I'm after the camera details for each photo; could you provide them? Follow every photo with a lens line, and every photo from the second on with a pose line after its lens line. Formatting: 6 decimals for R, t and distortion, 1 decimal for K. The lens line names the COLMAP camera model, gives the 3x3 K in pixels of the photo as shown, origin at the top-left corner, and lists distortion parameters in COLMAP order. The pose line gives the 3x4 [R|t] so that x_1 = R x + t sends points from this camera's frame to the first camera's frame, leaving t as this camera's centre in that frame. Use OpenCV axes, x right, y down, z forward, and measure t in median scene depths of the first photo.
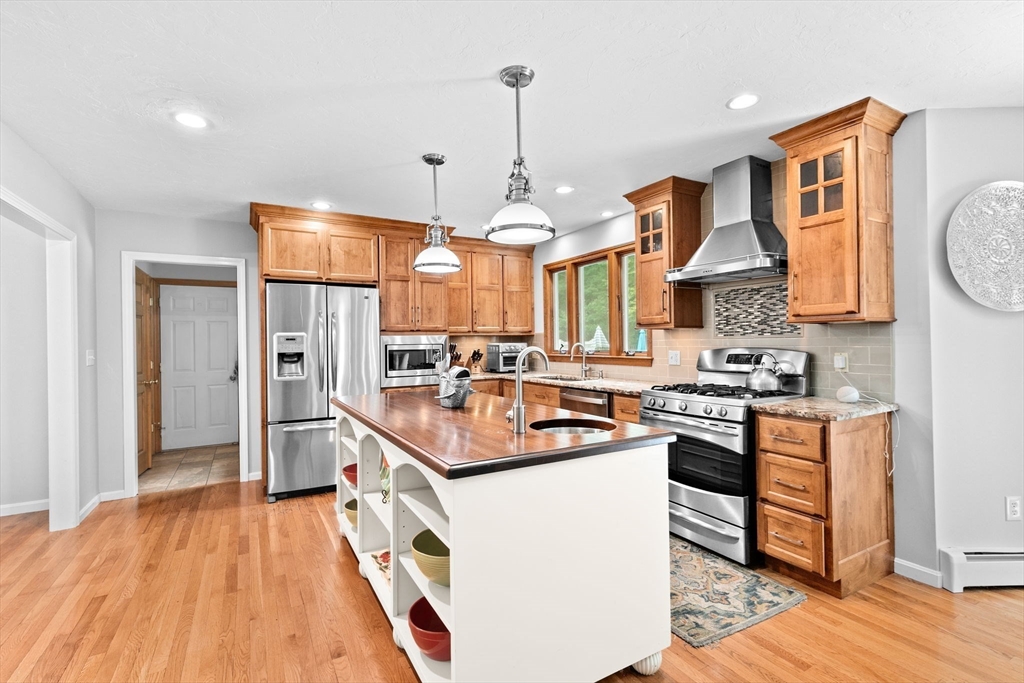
lens RADIAL K [[458.4, 0, 509.3], [0, 458.4, 339.7], [0, 0, 1]] dist [0.005586, -0.000333]
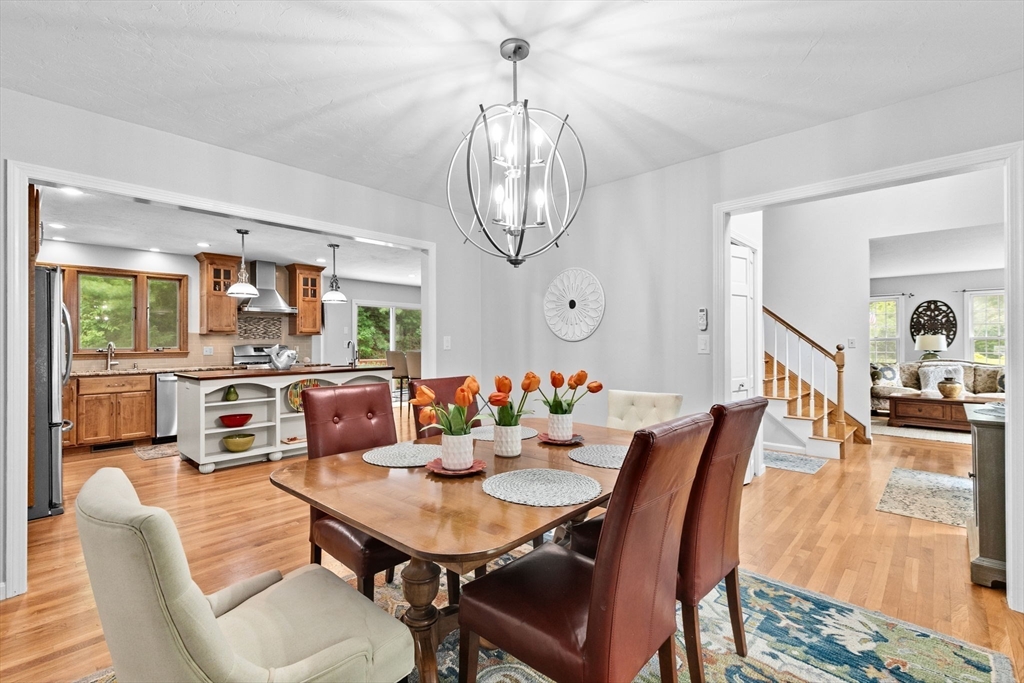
lens RADIAL K [[458.4, 0, 509.3], [0, 458.4, 339.7], [0, 0, 1]] dist [0.005586, -0.000333]
pose [[-0.294471, 0.023420, 0.955373, -1.586283], [0.005993, 0.999725, -0.022660, 0.042495], [-0.955642, -0.000947, -0.294531, 0.418820]]
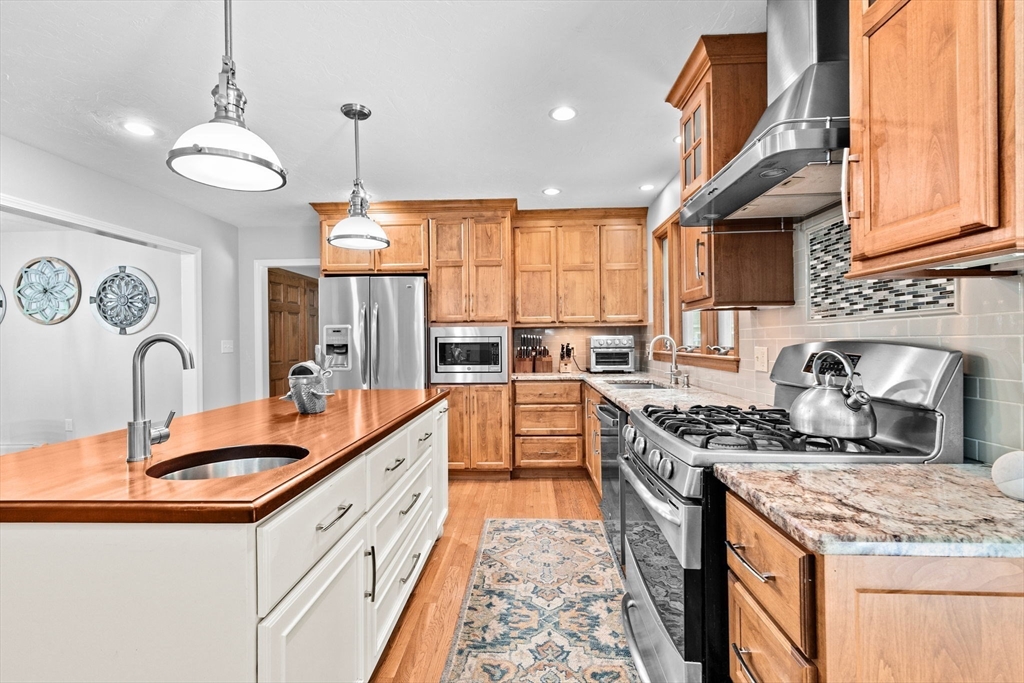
lens RADIAL K [[458.4, 0, 509.3], [0, 458.4, 339.7], [0, 0, 1]] dist [0.005586, -0.000333]
pose [[0.843970, 0.003194, -0.536381, 0.393848], [0.001625, 0.999962, 0.008511, 0.009848], [0.536389, -0.008055, 0.843933, 0.335565]]
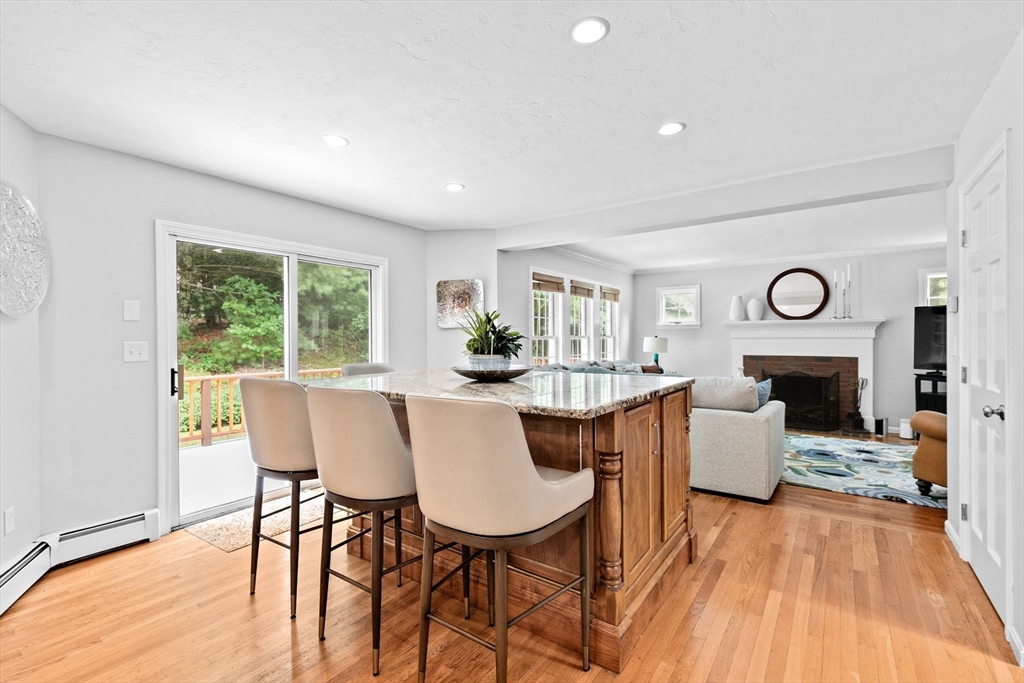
lens RADIAL K [[458.4, 0, 509.3], [0, 458.4, 339.7], [0, 0, 1]] dist [0.005586, -0.000333]
pose [[-0.413925, 0.012668, 0.910223, -0.137442], [0.010730, 0.999902, -0.009036, 0.002775], [-0.910248, 0.006026, -0.414020, 0.270459]]
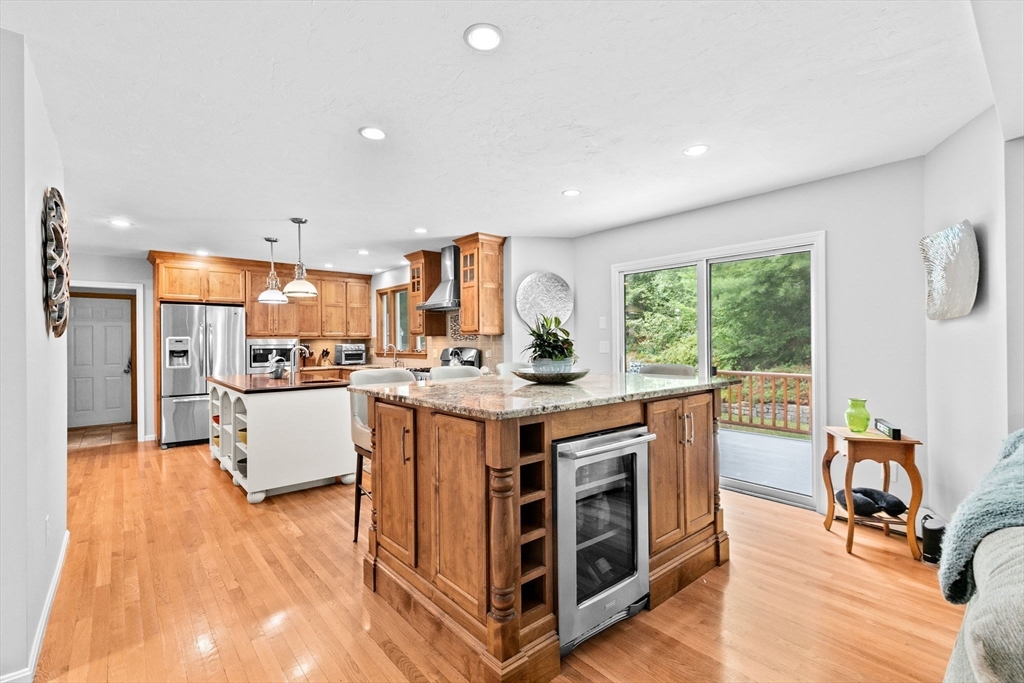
lens RADIAL K [[458.4, 0, 509.3], [0, 458.4, 339.7], [0, 0, 1]] dist [0.005586, -0.000333]
pose [[0.983330, 0.005255, 0.181755, 0.314060], [-0.004837, 0.999985, -0.002741, -0.007258], [-0.181767, 0.001817, 0.983340, -0.677118]]
